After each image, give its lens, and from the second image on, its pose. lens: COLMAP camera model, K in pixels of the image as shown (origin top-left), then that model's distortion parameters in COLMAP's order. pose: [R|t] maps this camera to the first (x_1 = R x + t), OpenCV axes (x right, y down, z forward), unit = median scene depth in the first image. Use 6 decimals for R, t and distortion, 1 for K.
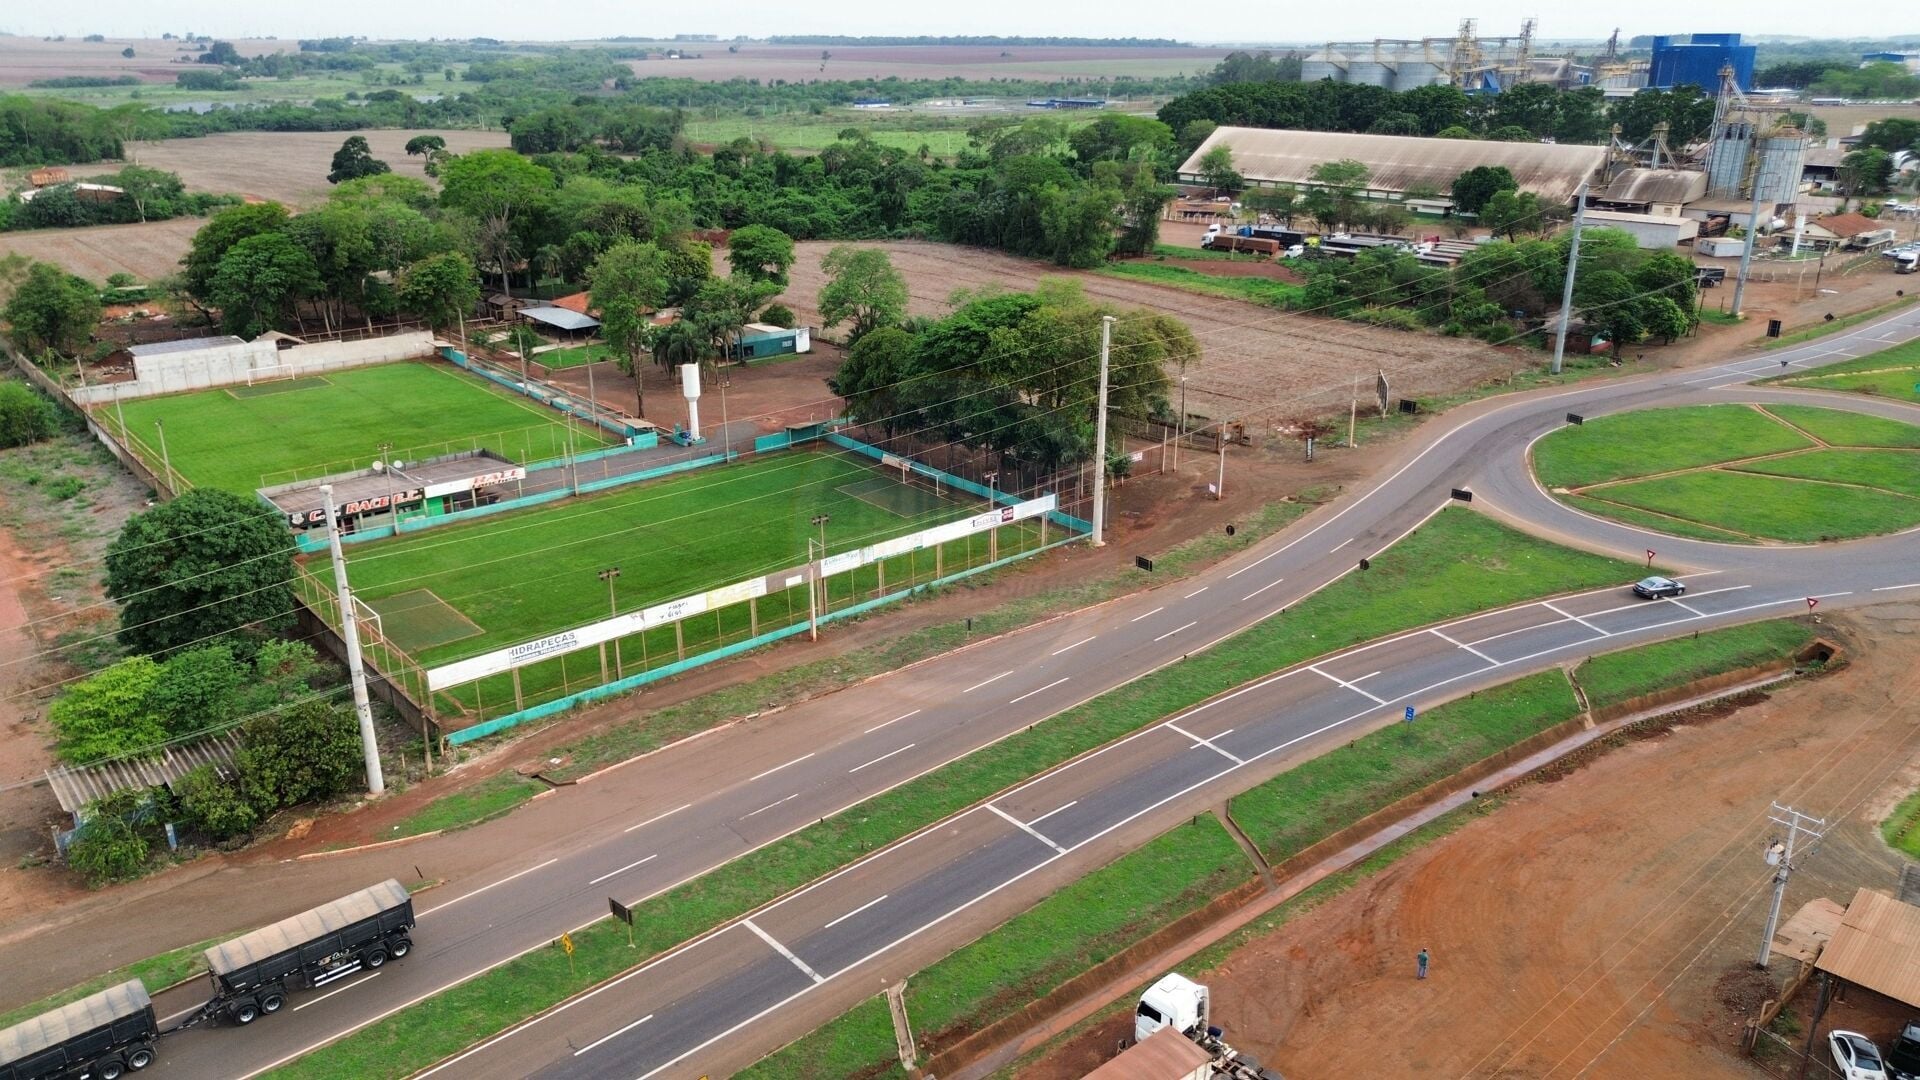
lens RADIAL K [[1362.7, 0, 962.0], [0, 1362.7, 540.7], [0, 0, 1]] dist [0.066631, -0.055968]
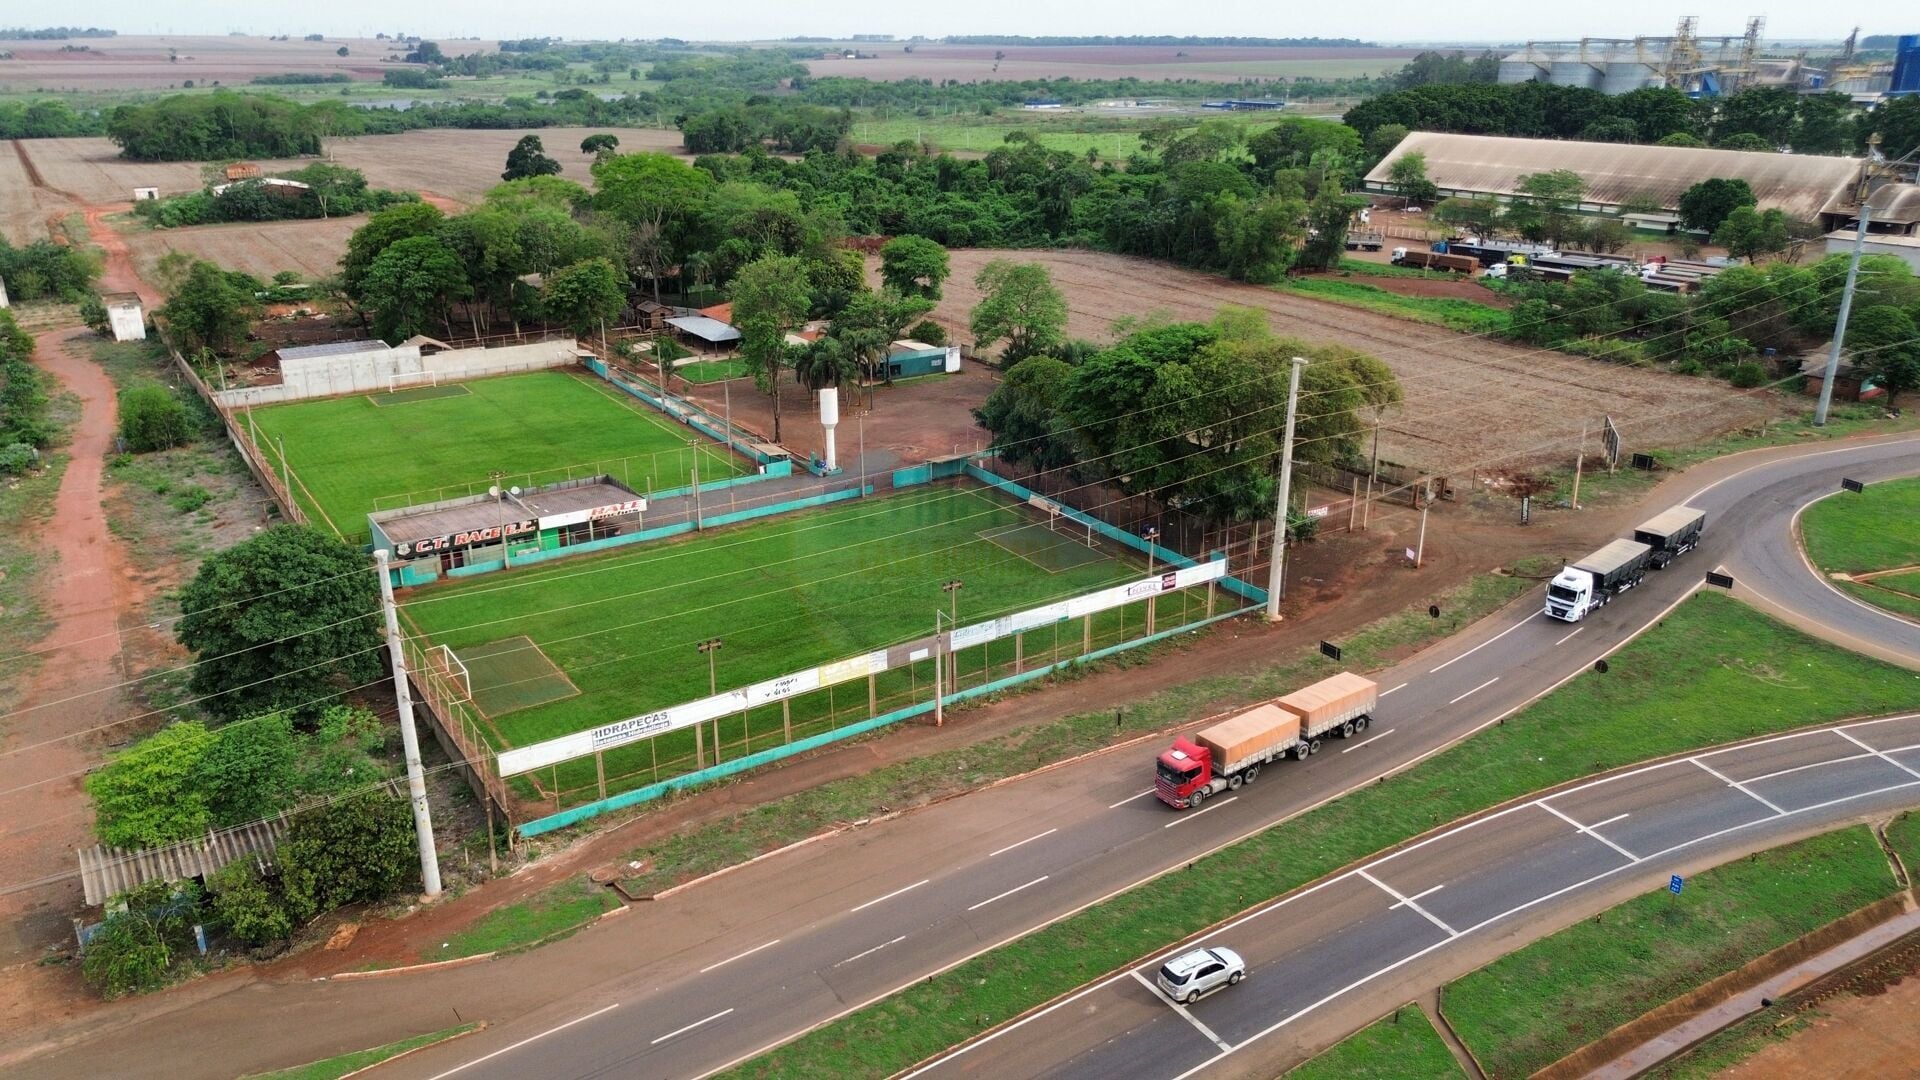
lens RADIAL K [[1362.7, 0, 961.1], [0, 1362.7, 542.9], [0, 0, 1]] dist [0.066631, -0.055968]
pose [[0.992811, 0.043218, -0.111615, -0.001709], [-0.043058, 0.999065, 0.003838, -0.033068], [0.111676, 0.000995, 0.993744, 0.094380]]
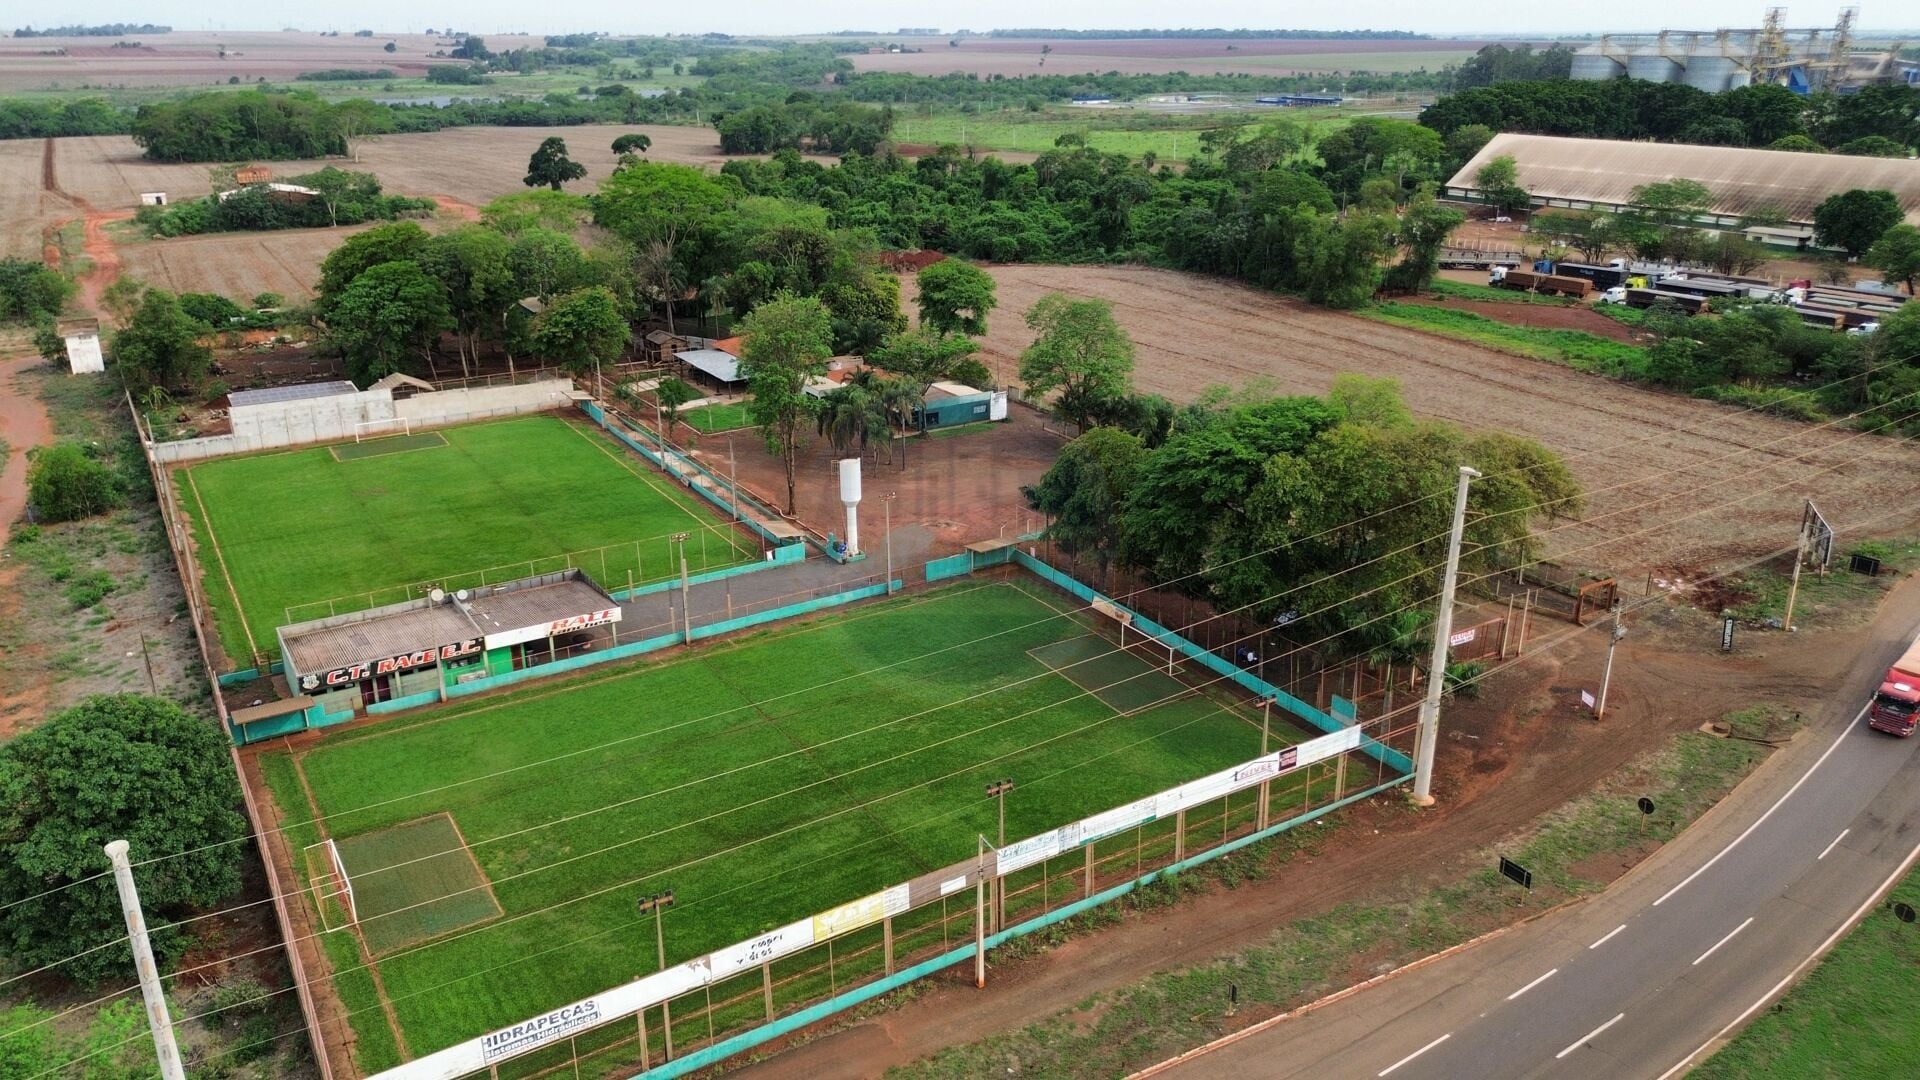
lens RADIAL K [[1362.7, 0, 957.4], [0, 1362.7, 542.2], [0, 0, 1]] dist [0.066631, -0.055968]
pose [[0.988201, 0.053197, -0.143627, -0.027081], [-0.052441, 0.998583, 0.009048, -0.096159], [0.143905, -0.001409, 0.989591, 0.258102]]
